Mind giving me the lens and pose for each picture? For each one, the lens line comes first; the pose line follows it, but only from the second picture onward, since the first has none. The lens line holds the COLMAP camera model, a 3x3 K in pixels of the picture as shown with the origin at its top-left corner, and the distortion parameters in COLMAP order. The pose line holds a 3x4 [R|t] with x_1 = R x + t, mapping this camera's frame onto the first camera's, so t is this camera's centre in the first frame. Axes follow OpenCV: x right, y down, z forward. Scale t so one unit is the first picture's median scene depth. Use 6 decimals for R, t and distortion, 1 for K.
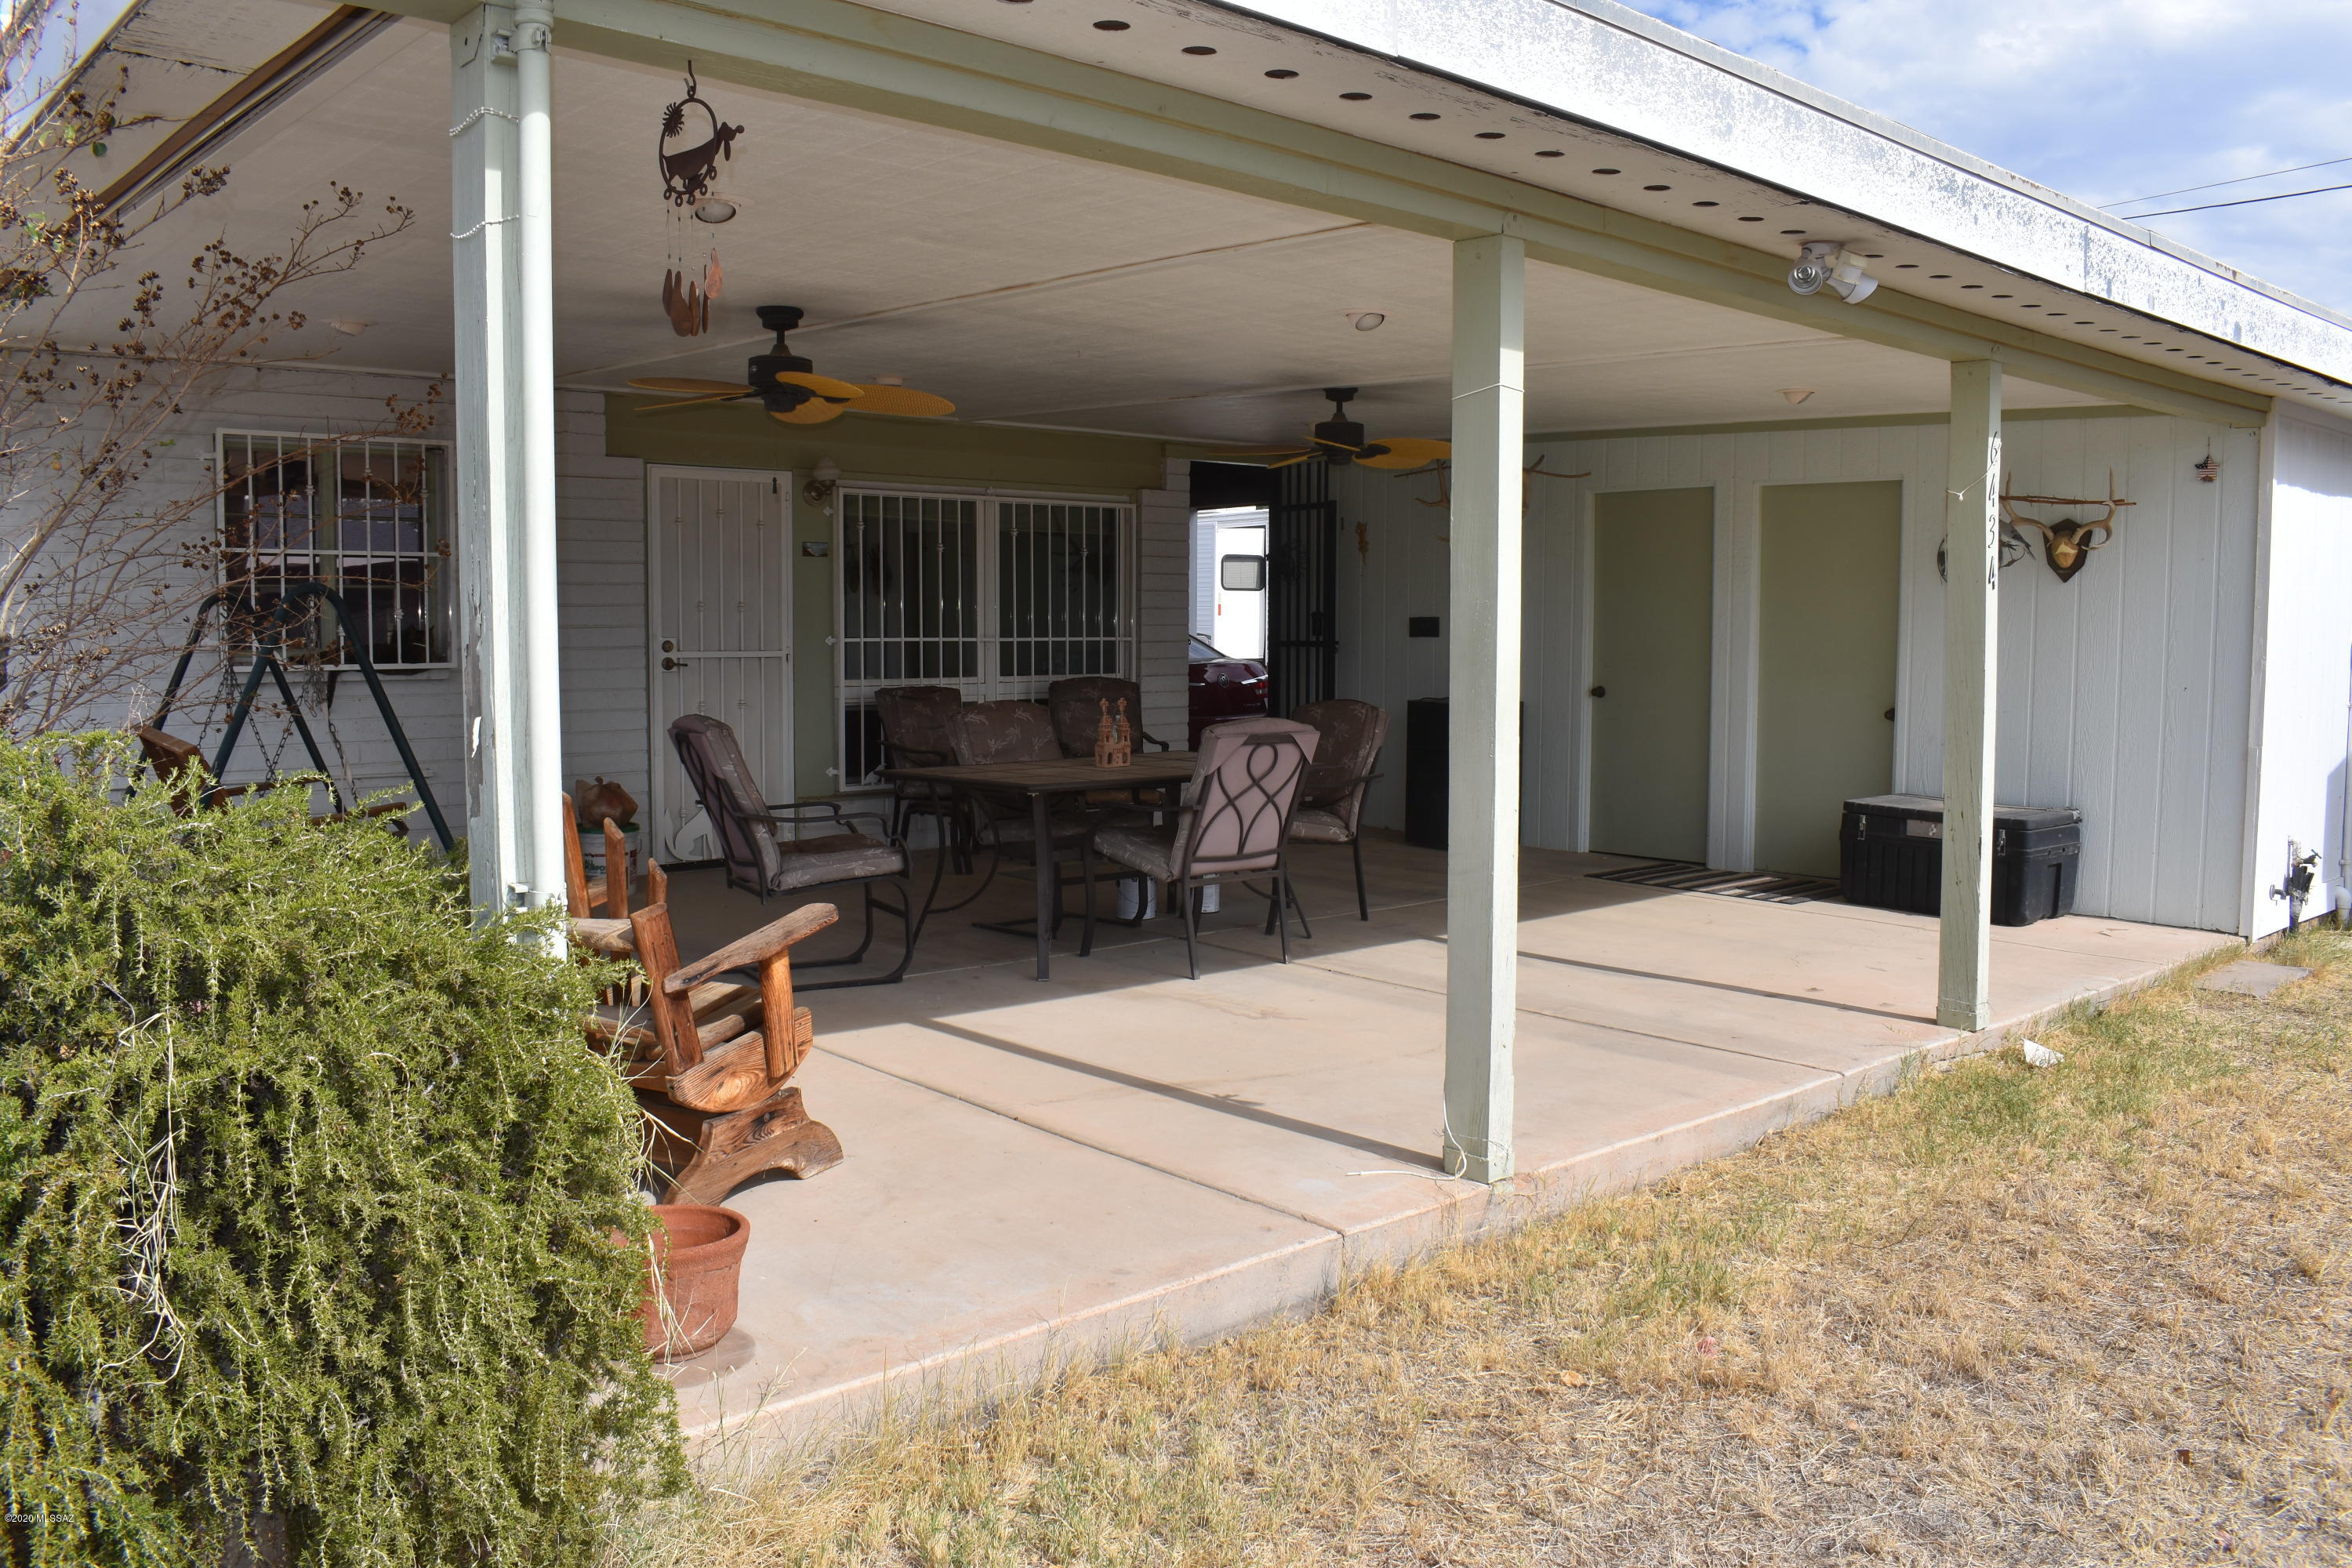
lens RADIAL K [[1845.3, 0, 1178.5], [0, 1845.3, 775.1], [0, 0, 1]] dist [-0.098442, 0.018700]
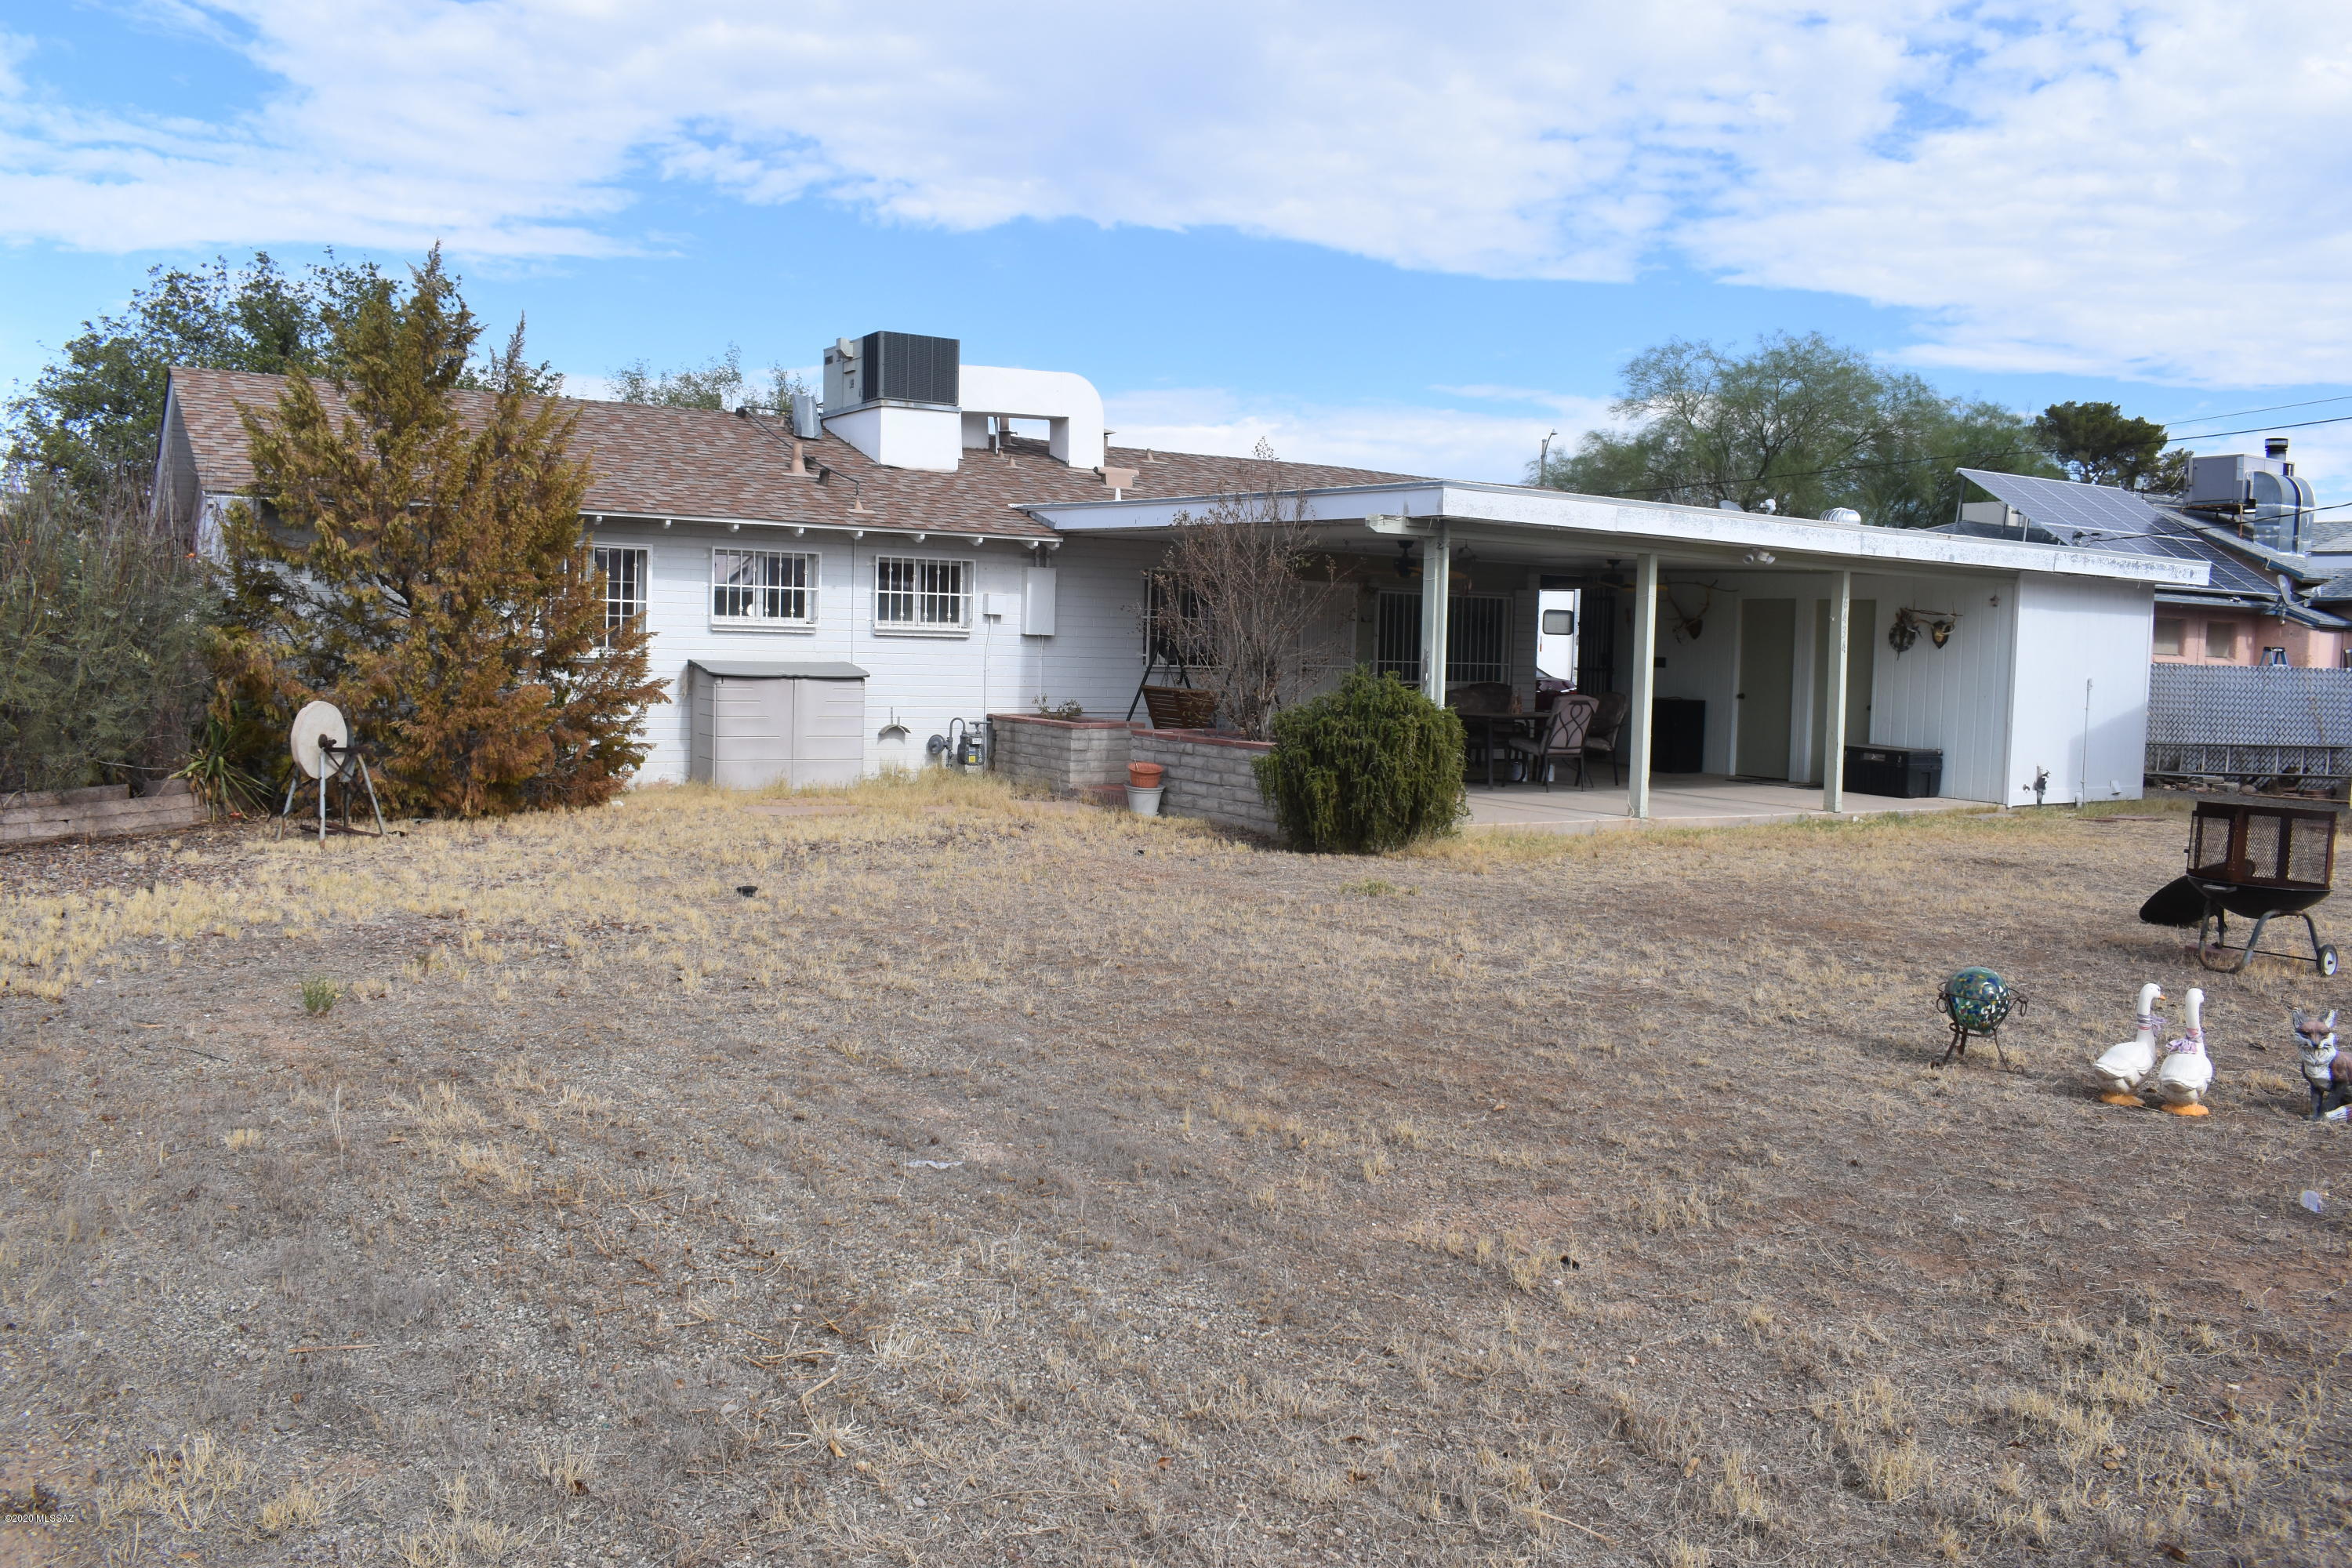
lens RADIAL K [[1845.3, 0, 1178.5], [0, 1845.3, 775.1], [0, 0, 1]] dist [-0.098442, 0.018700]
pose [[0.986873, 0.033383, -0.158013, -0.096746], [-0.035675, 0.999295, -0.011691, 0.133057], [0.157511, 0.017174, 0.987368, -1.655534]]
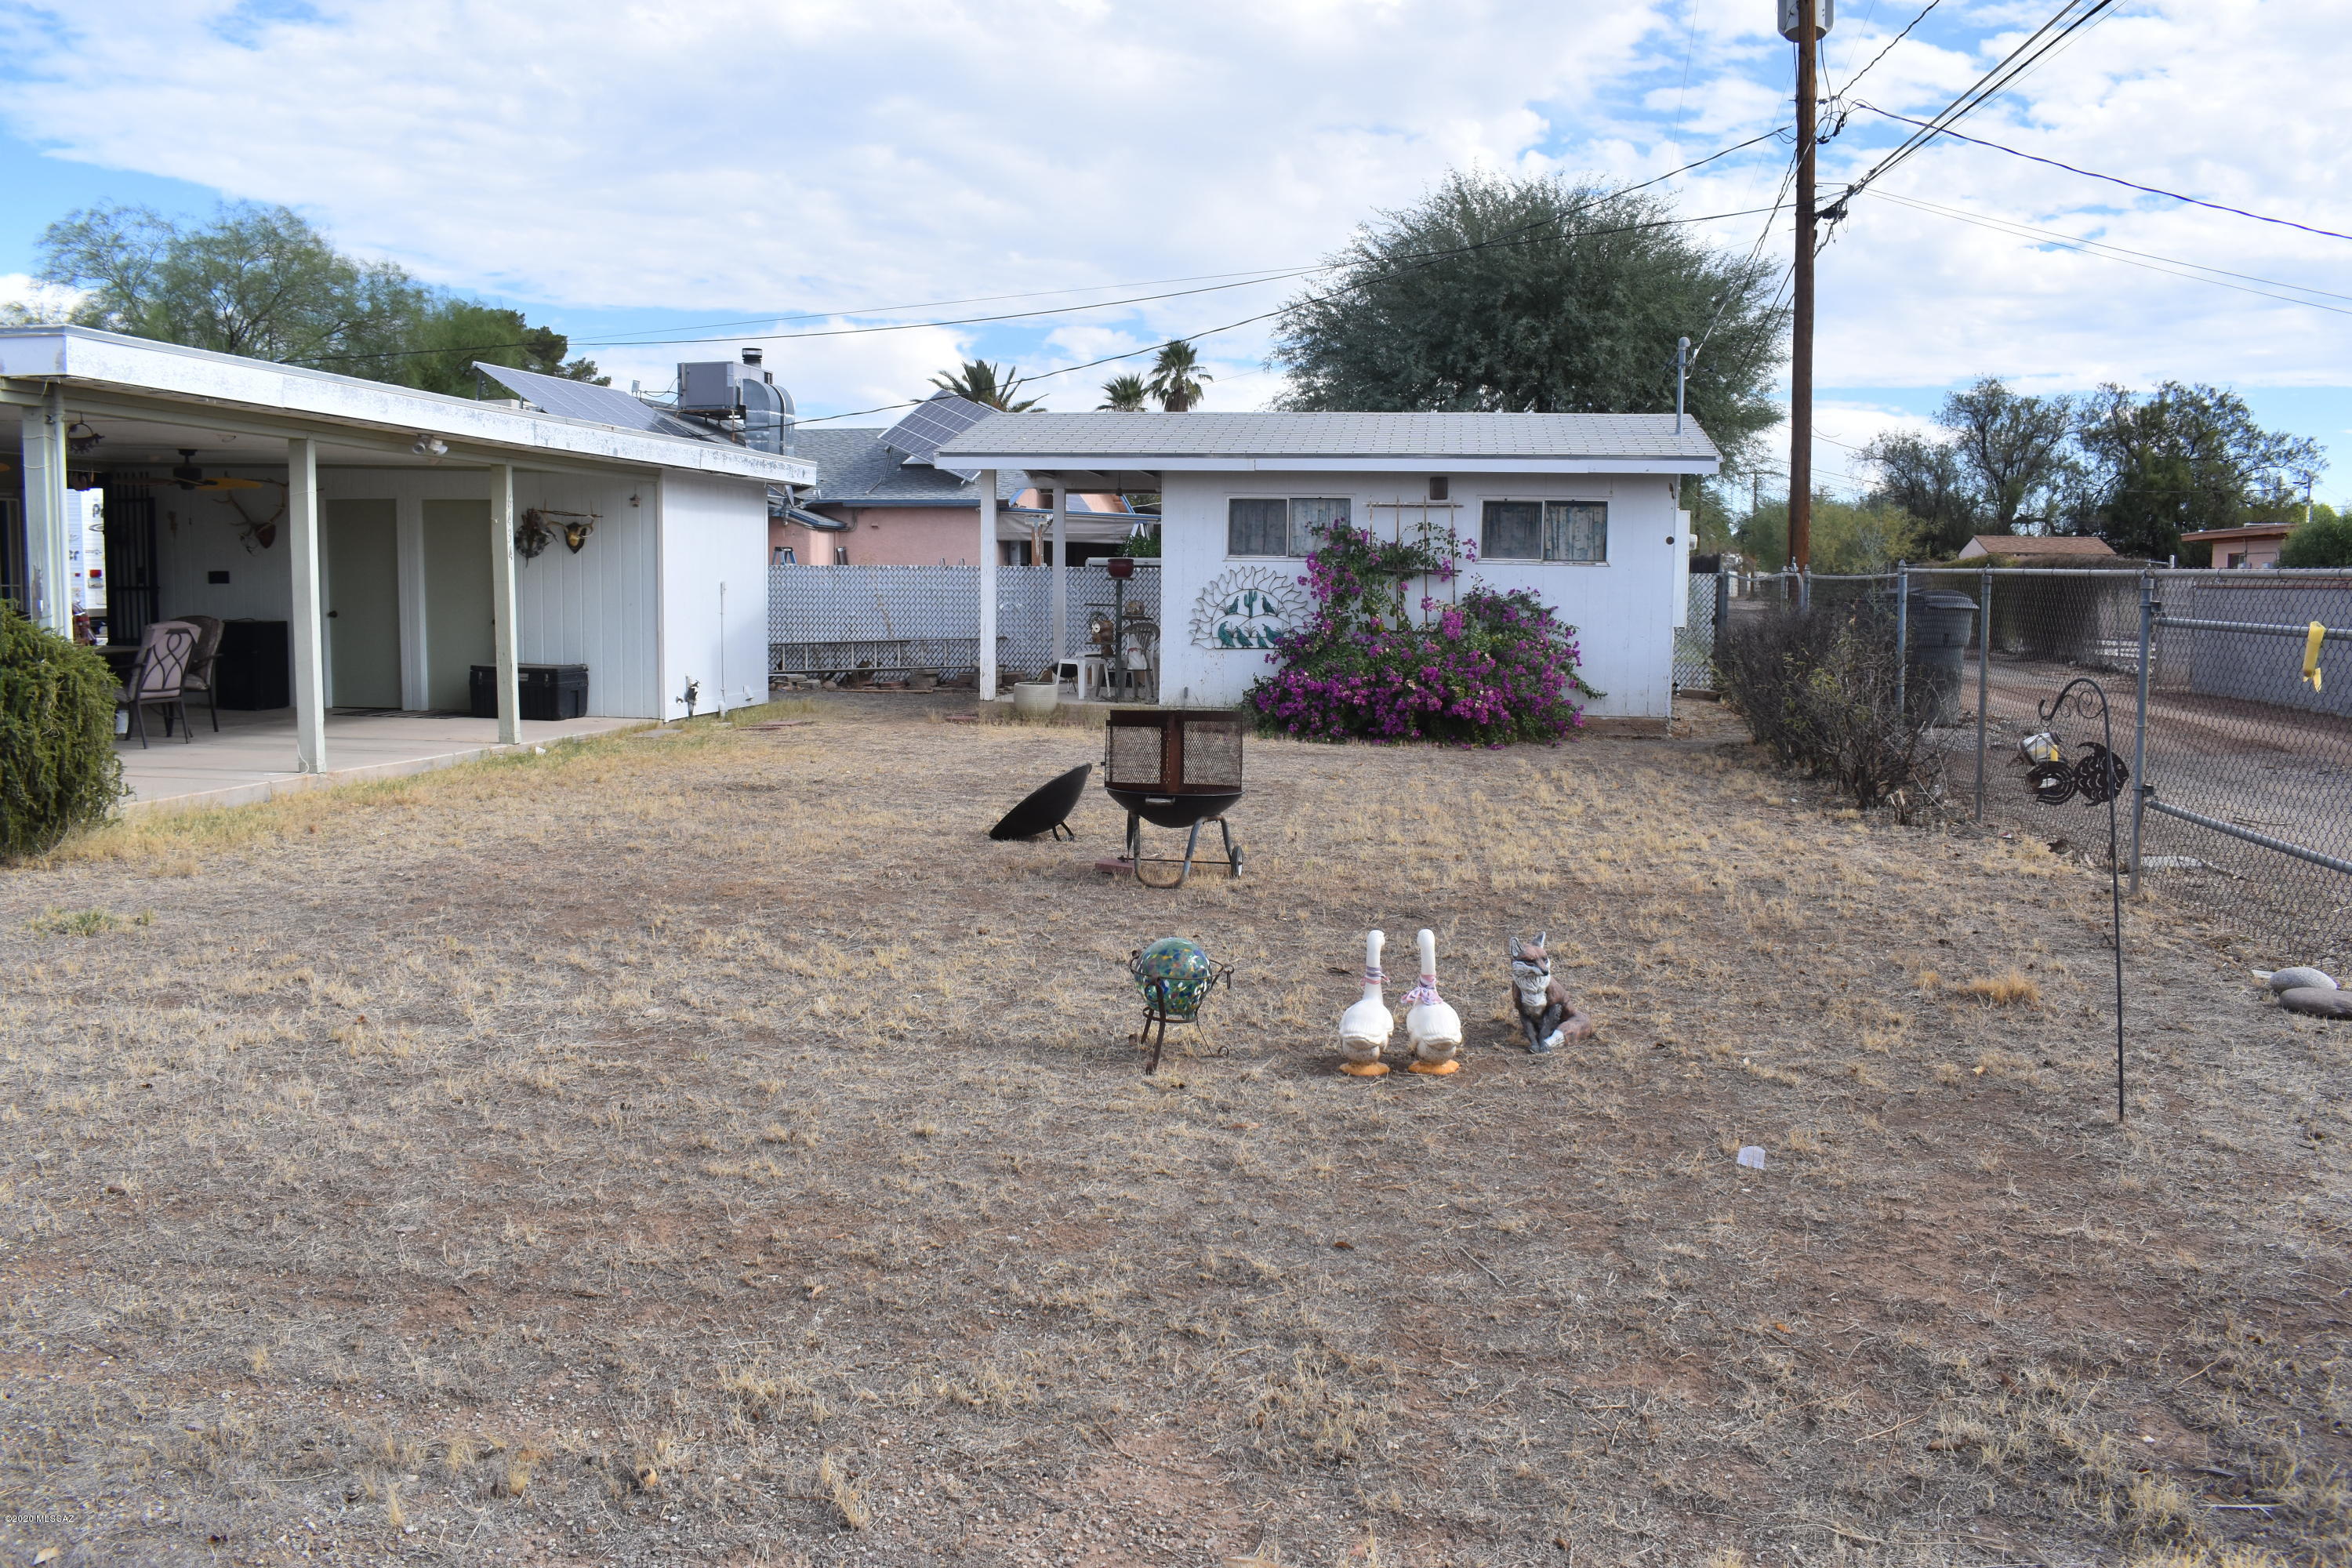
lens RADIAL K [[1845.3, 0, 1178.5], [0, 1845.3, 775.1], [0, 0, 1]] dist [-0.098442, 0.018700]
pose [[0.779679, -0.059061, 0.623388, -0.331162], [0.042039, 0.998233, 0.041997, 0.102657], [-0.624767, -0.006538, 0.780784, -1.247313]]
